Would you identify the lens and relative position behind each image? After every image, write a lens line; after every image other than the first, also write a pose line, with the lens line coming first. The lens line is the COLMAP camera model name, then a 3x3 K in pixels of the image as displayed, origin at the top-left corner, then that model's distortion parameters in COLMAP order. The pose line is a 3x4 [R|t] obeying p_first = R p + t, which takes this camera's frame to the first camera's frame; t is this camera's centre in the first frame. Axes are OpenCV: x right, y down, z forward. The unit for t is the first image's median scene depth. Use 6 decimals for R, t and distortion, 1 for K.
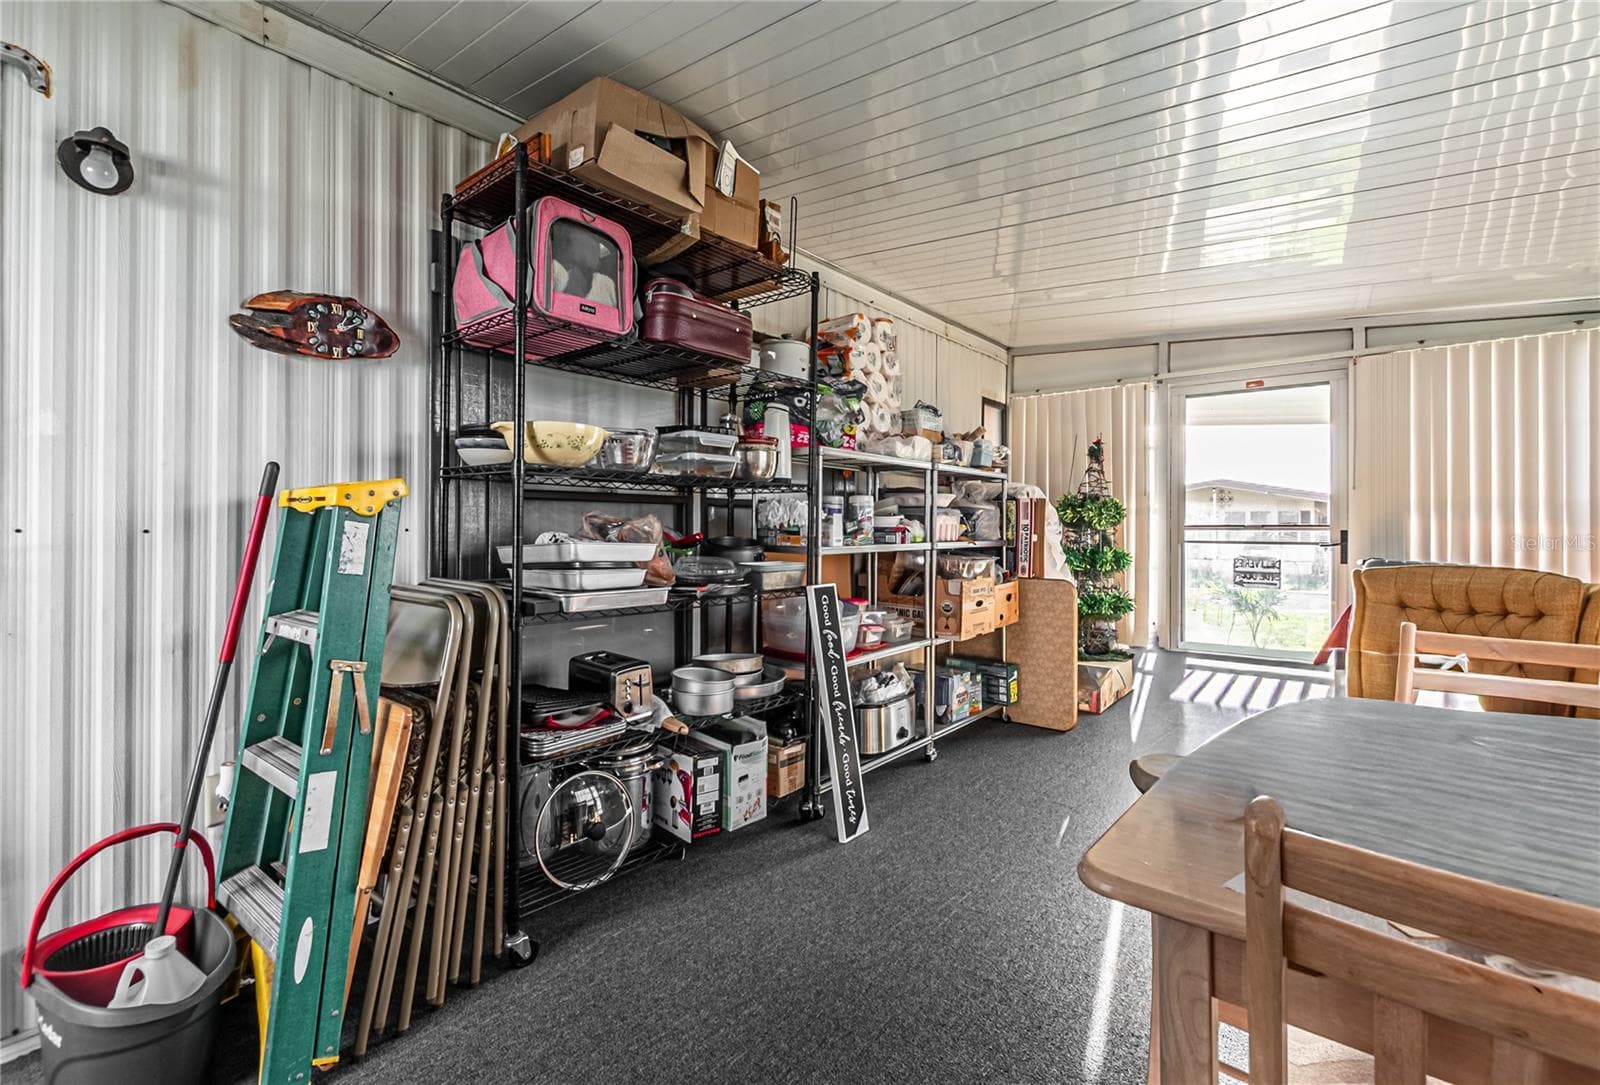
lens RADIAL K [[714.1, 0, 800.0], [0, 714.1, 520.7], [0, 0, 1]] dist [0.001128, 0.000182]
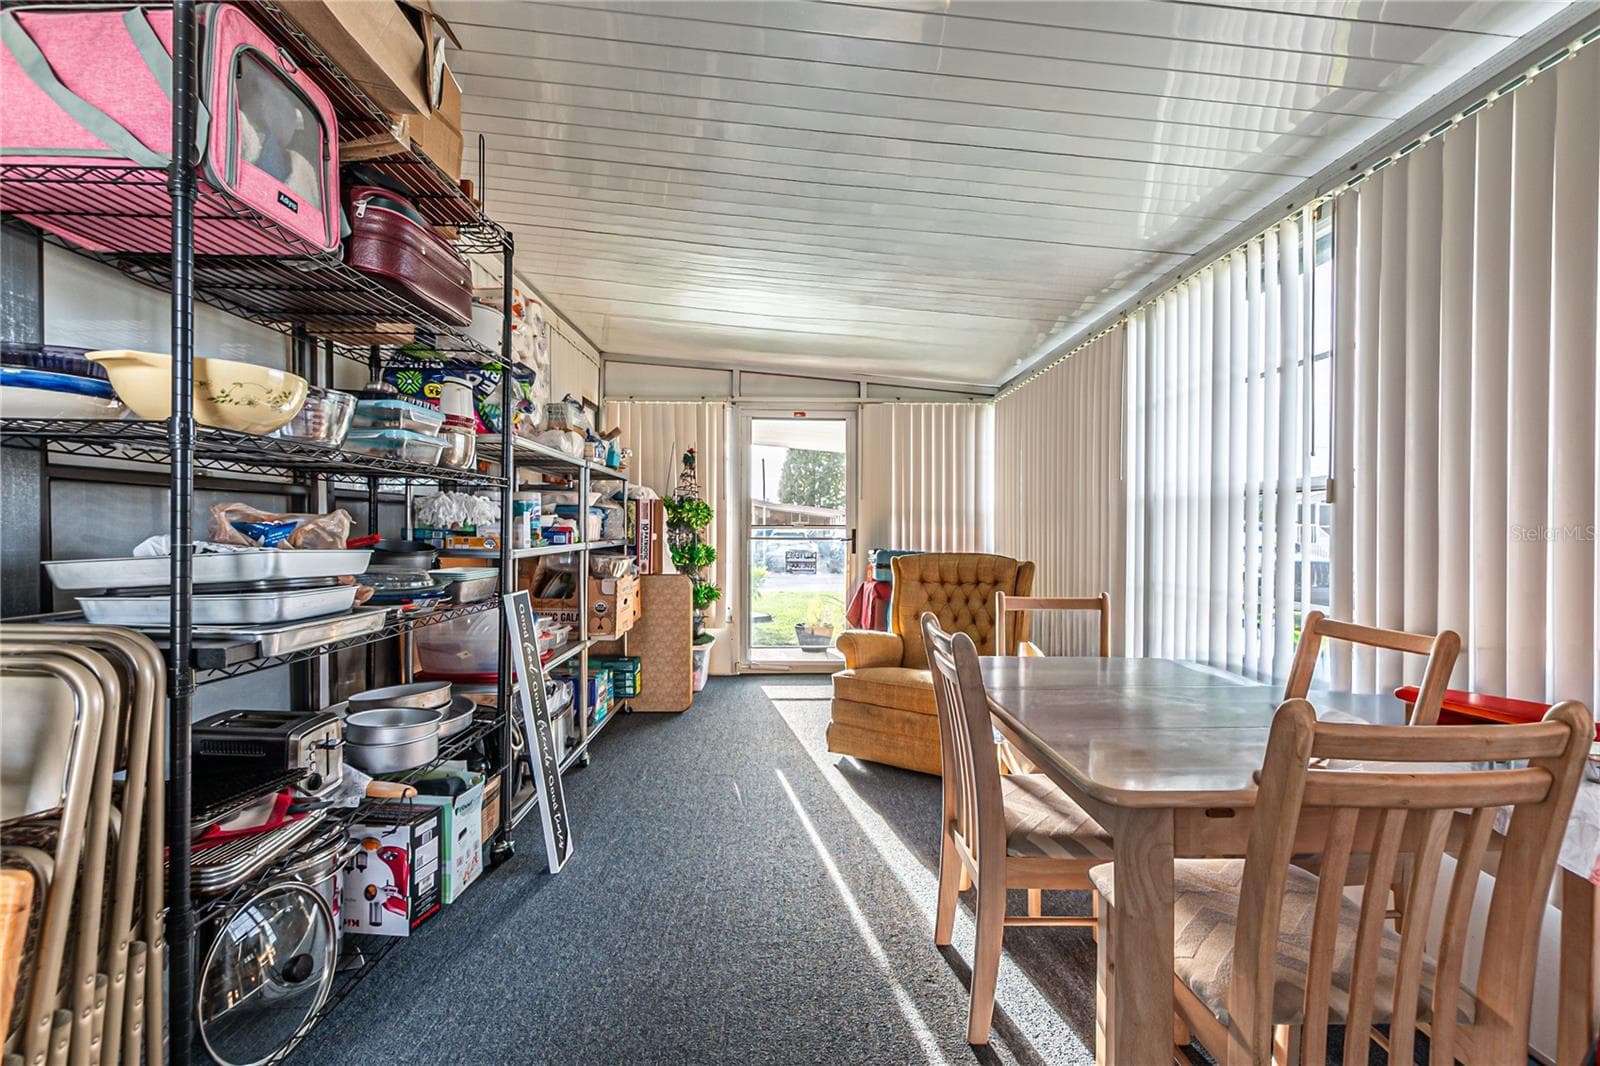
lens RADIAL K [[676.8, 0, 800.0], [0, 676.8, 533.0], [0, 0, 1]] dist [0.001031, -0.000363]
pose [[0.746037, -0.006011, 0.665877, -0.264999], [-0.007391, 0.999823, 0.017307, -0.000500], [-0.665863, -0.017834, 0.745861, 0.146656]]
